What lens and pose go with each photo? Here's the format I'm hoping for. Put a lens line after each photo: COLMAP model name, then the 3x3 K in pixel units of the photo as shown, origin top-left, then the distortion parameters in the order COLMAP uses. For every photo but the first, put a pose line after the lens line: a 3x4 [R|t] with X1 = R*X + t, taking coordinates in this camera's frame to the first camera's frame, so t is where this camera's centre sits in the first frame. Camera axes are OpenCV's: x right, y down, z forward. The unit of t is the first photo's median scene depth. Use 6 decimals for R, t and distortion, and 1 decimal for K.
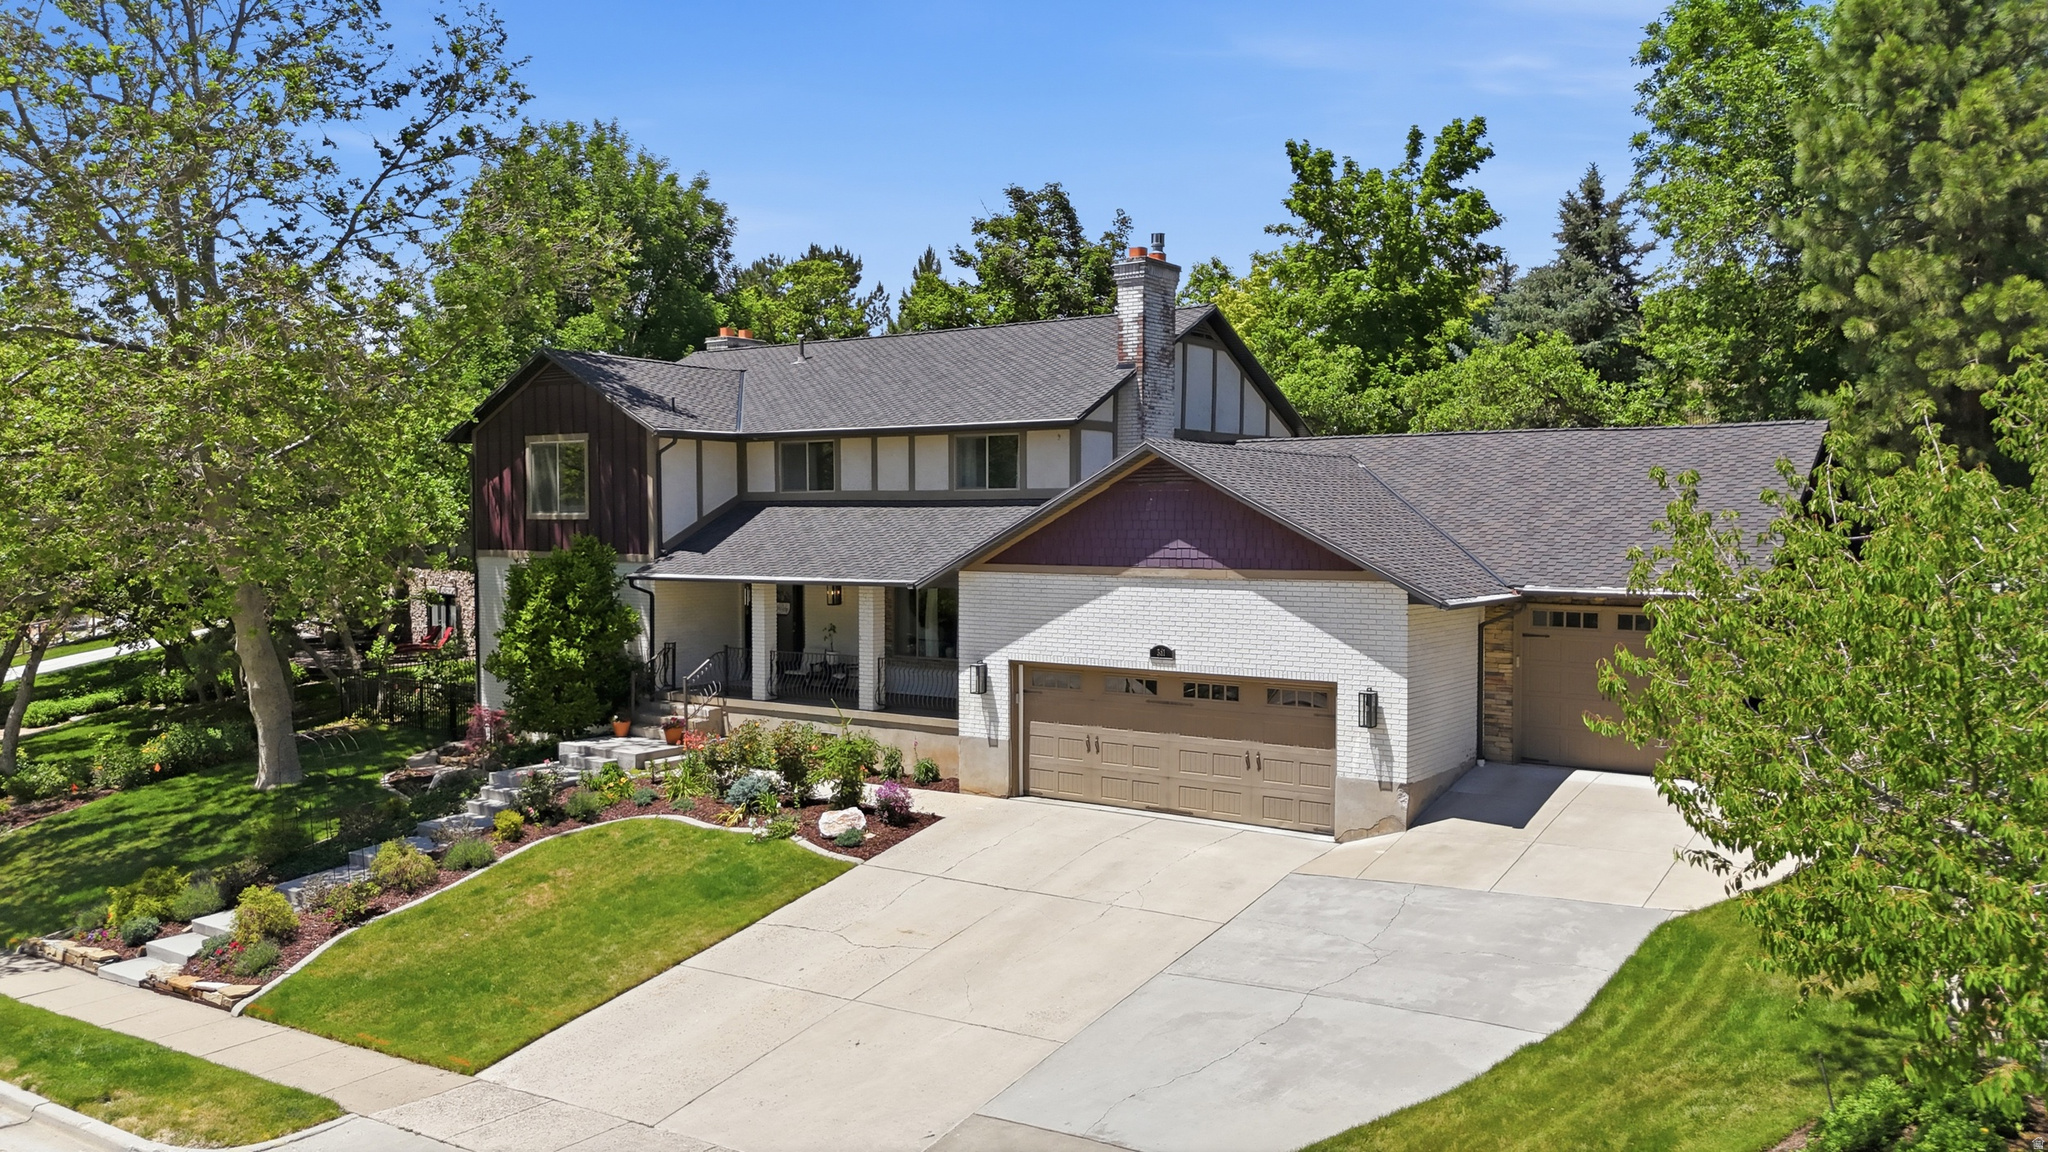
lens RADIAL K [[1528.2, 0, 1012.2], [0, 1528.2, 577.1], [0, 0, 1]] dist [0.059441, -0.062019]
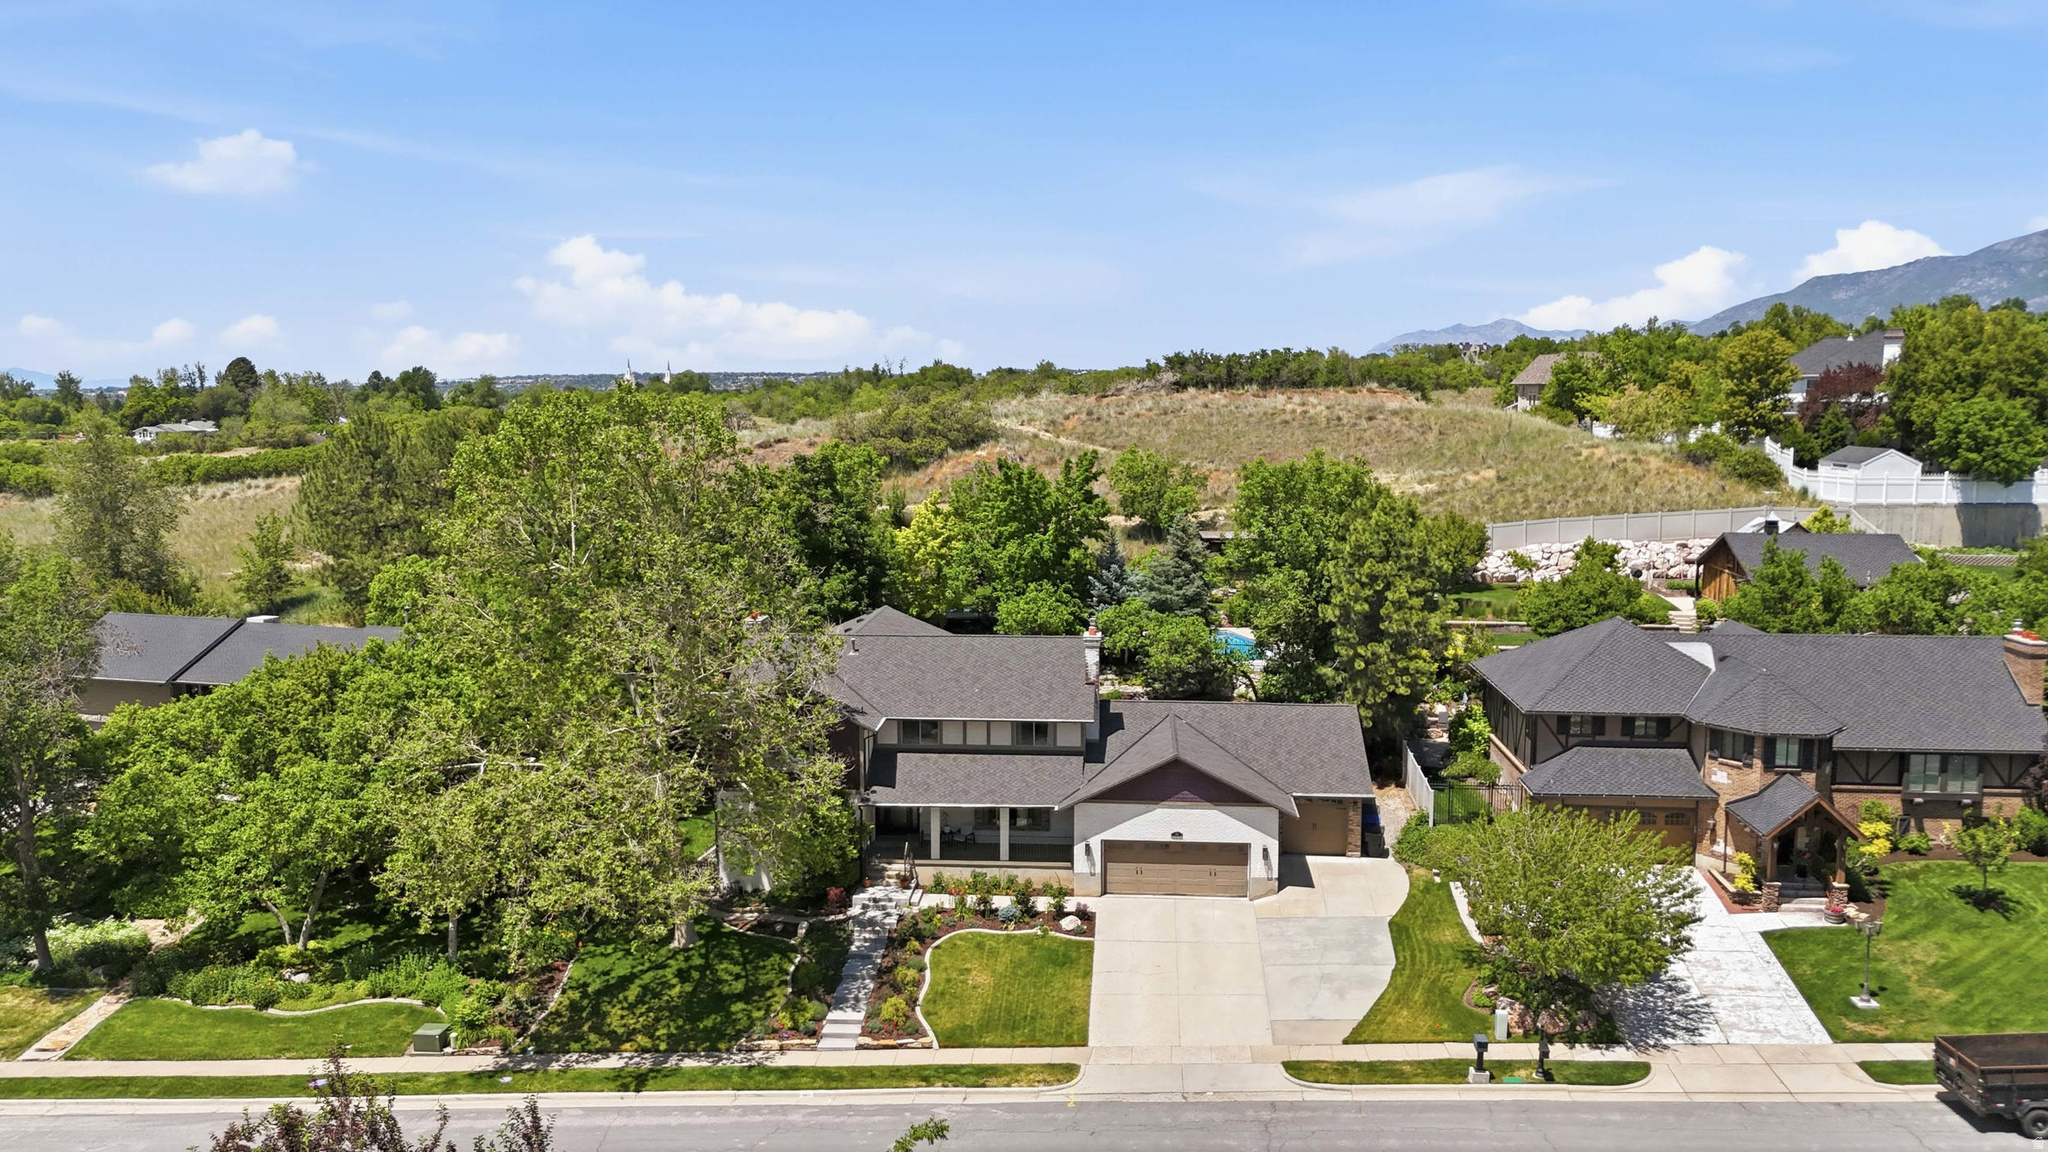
lens RADIAL K [[1528.2, 0, 1030.9], [0, 1528.2, 571.9], [0, 0, 1]] dist [0.059441, -0.062019]
pose [[0.848567, -0.062109, 0.525429, -1.382643], [0.019507, 0.996083, 0.086240, -0.594924], [-0.528728, -0.062930, 0.846455, -0.971277]]
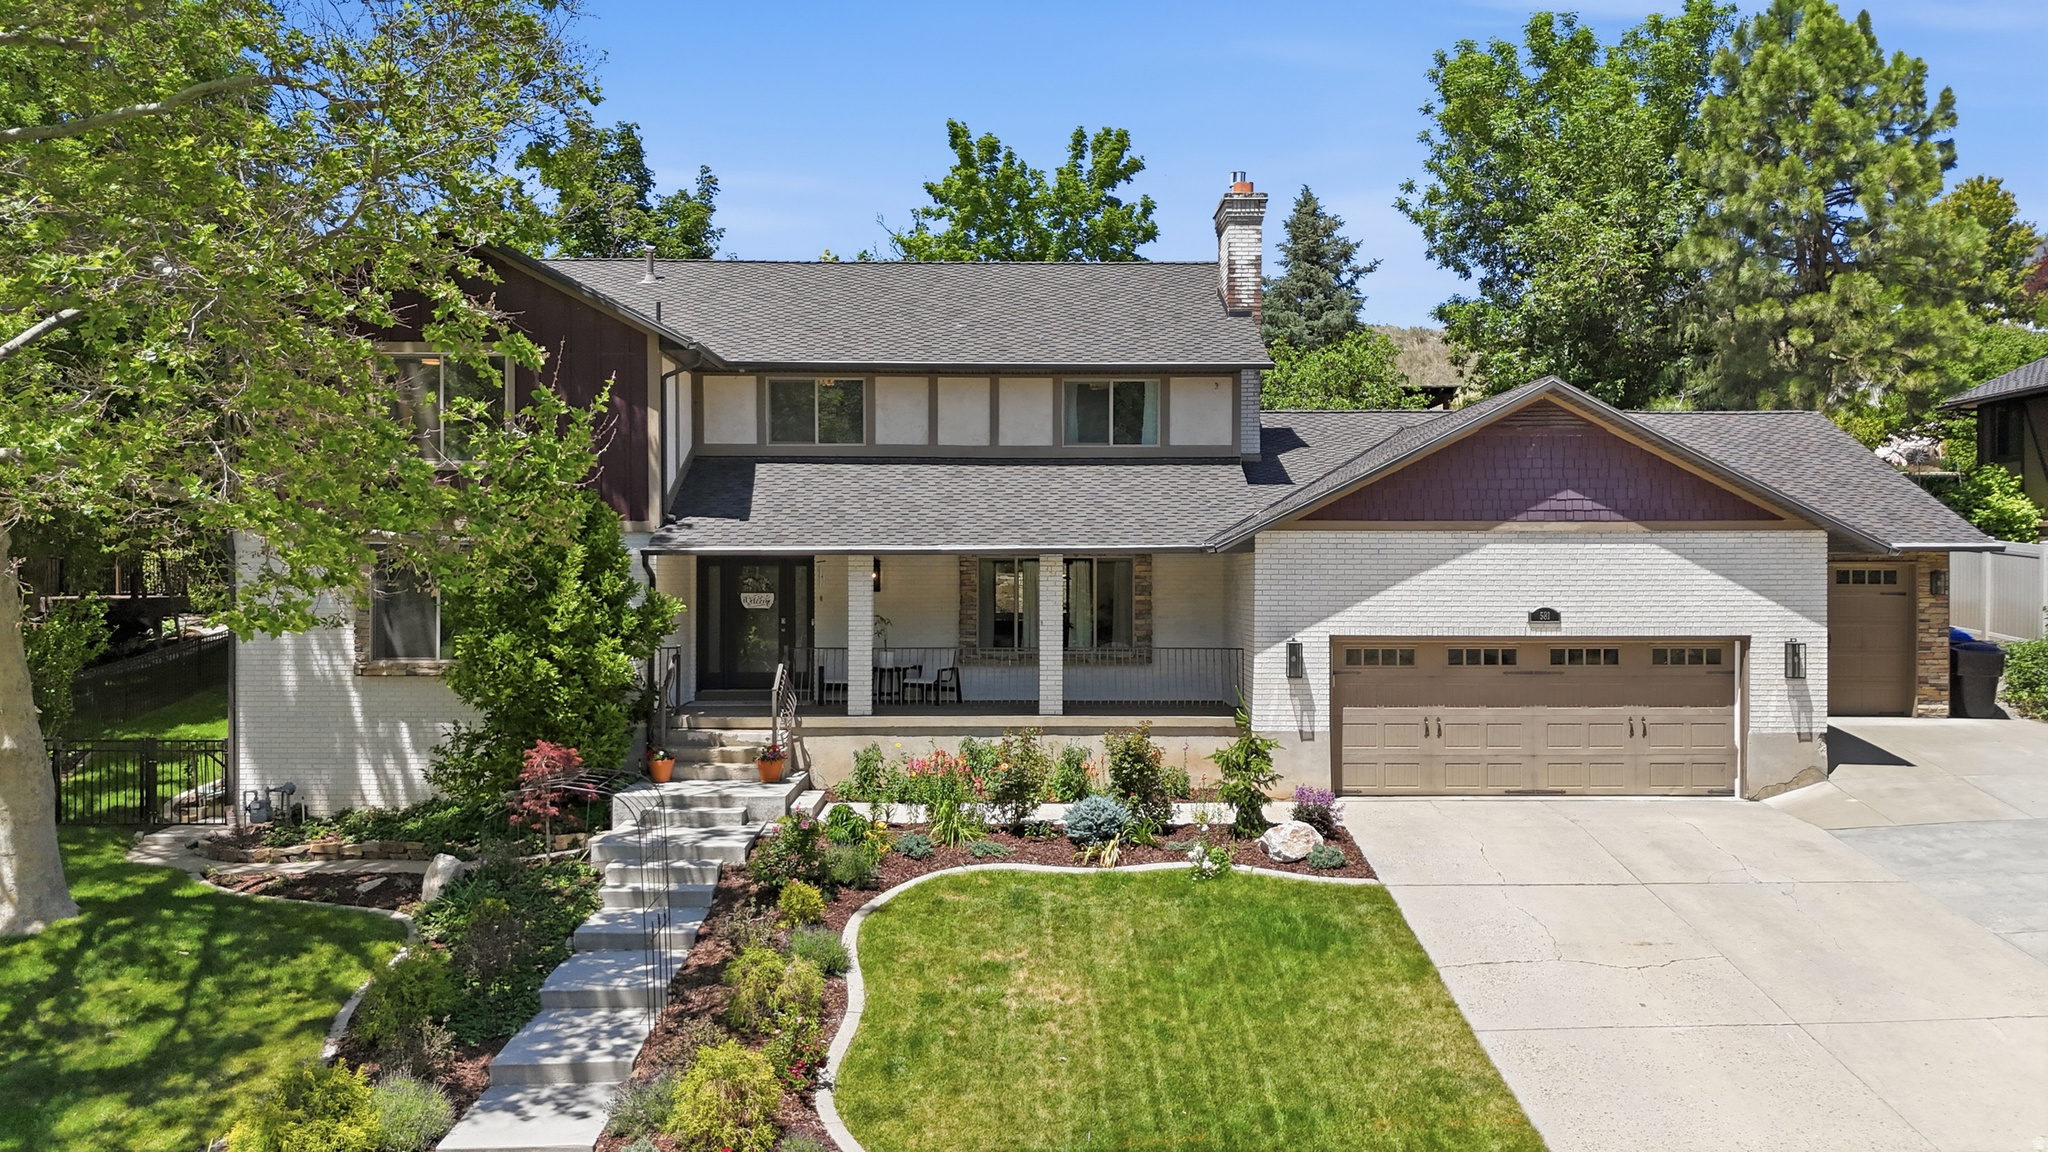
lens RADIAL K [[1528.2, 0, 1023.8], [0, 1528.2, 594.0], [0, 0, 1]] dist [0.059441, -0.062019]
pose [[0.802793, -0.006756, 0.596220, -0.673979], [0.021556, 0.999611, -0.017698, 0.045191], [-0.595868, 0.027060, 0.802626, 0.444820]]
